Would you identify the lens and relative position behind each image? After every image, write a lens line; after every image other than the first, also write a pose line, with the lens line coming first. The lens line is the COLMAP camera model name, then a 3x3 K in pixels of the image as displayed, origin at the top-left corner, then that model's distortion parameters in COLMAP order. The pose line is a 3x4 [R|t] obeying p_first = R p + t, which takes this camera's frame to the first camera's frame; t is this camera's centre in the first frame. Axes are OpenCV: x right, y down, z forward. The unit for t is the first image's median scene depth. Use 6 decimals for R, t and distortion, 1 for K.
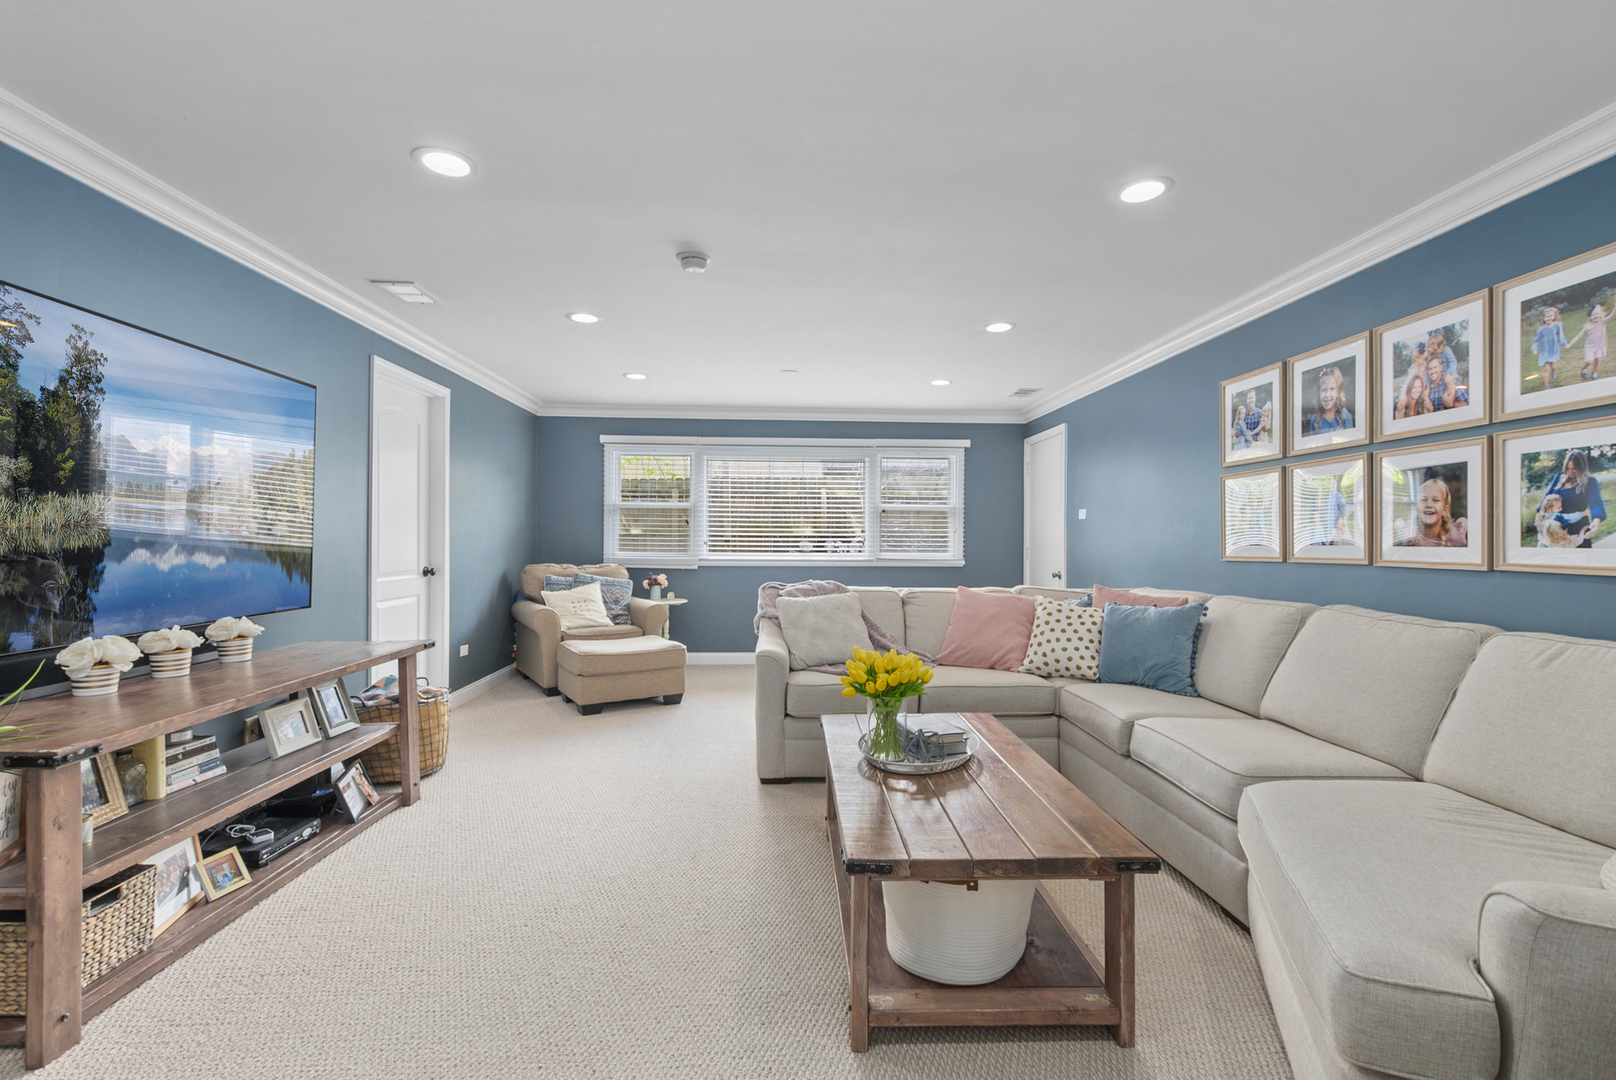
lens RADIAL K [[714.9, 0, 807.6], [0, 714.9, 538.5], [0, 0, 1]] dist [0.004586, -0.001530]
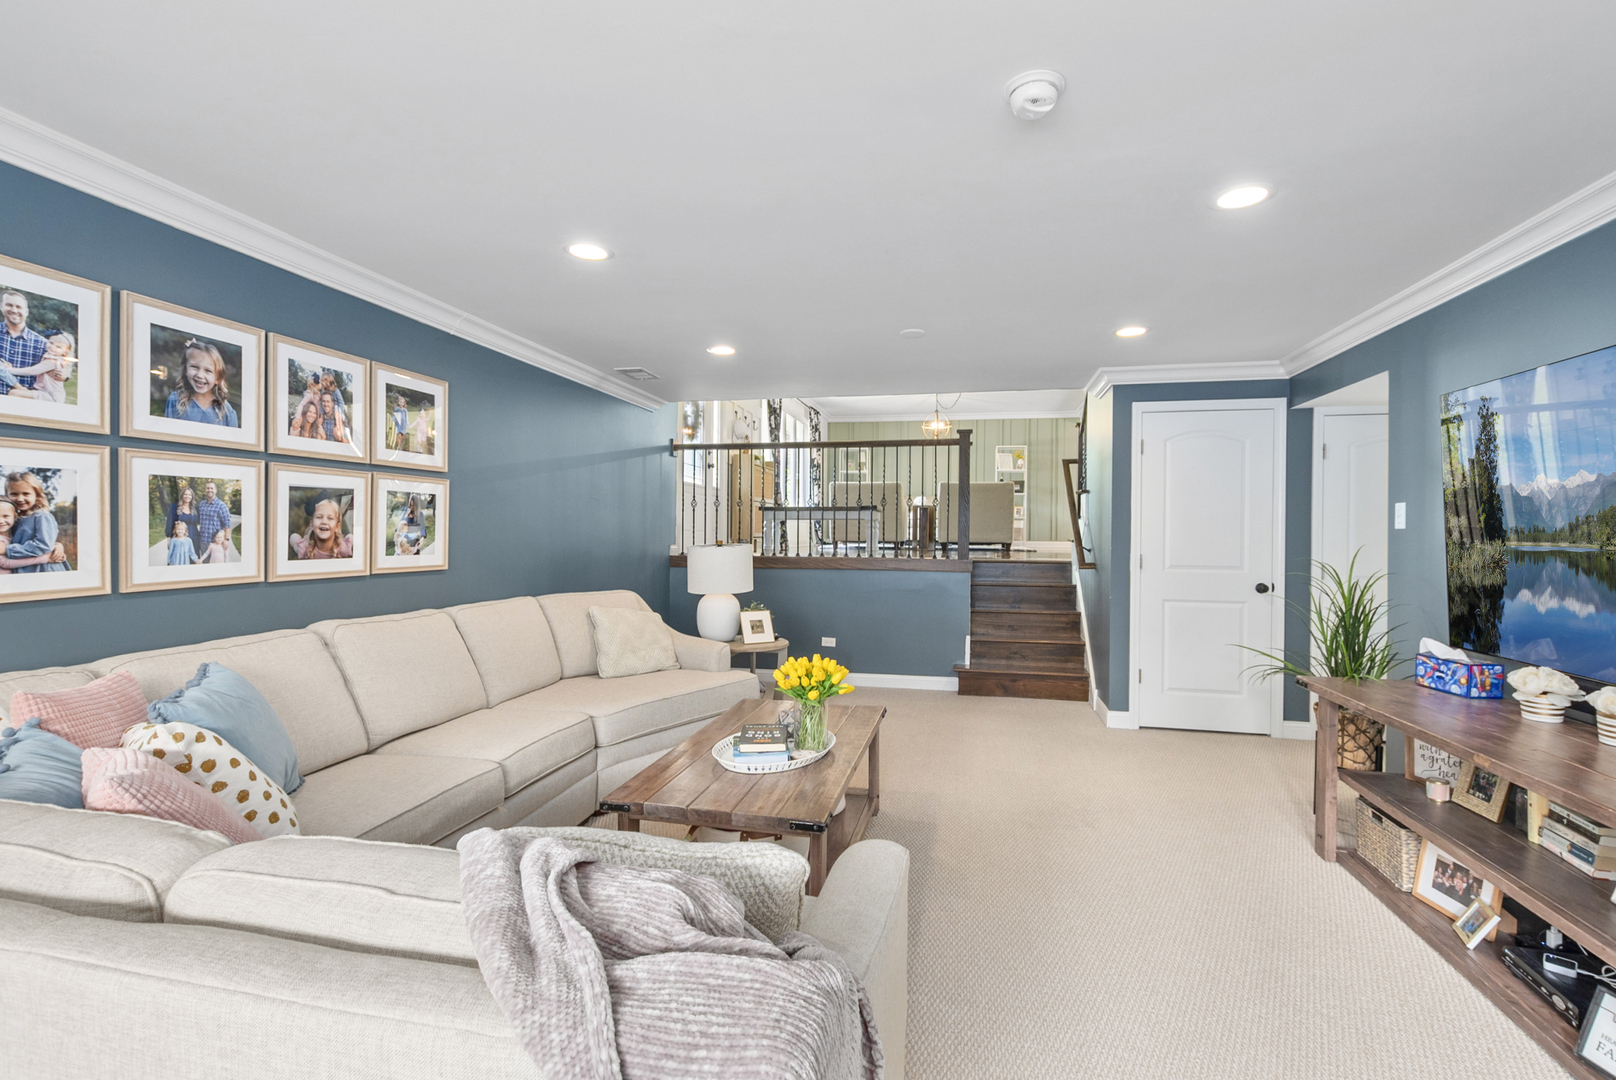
lens RADIAL K [[714.9, 0, 812.2], [0, 714.9, 533.8], [0, 0, 1]] dist [0.004586, -0.001530]
pose [[-0.967274, -0.015256, 0.253275, -0.161378], [-0.014340, 0.999882, 0.005461, -0.045606], [-0.253328, 0.001650, -0.967379, 1.906494]]
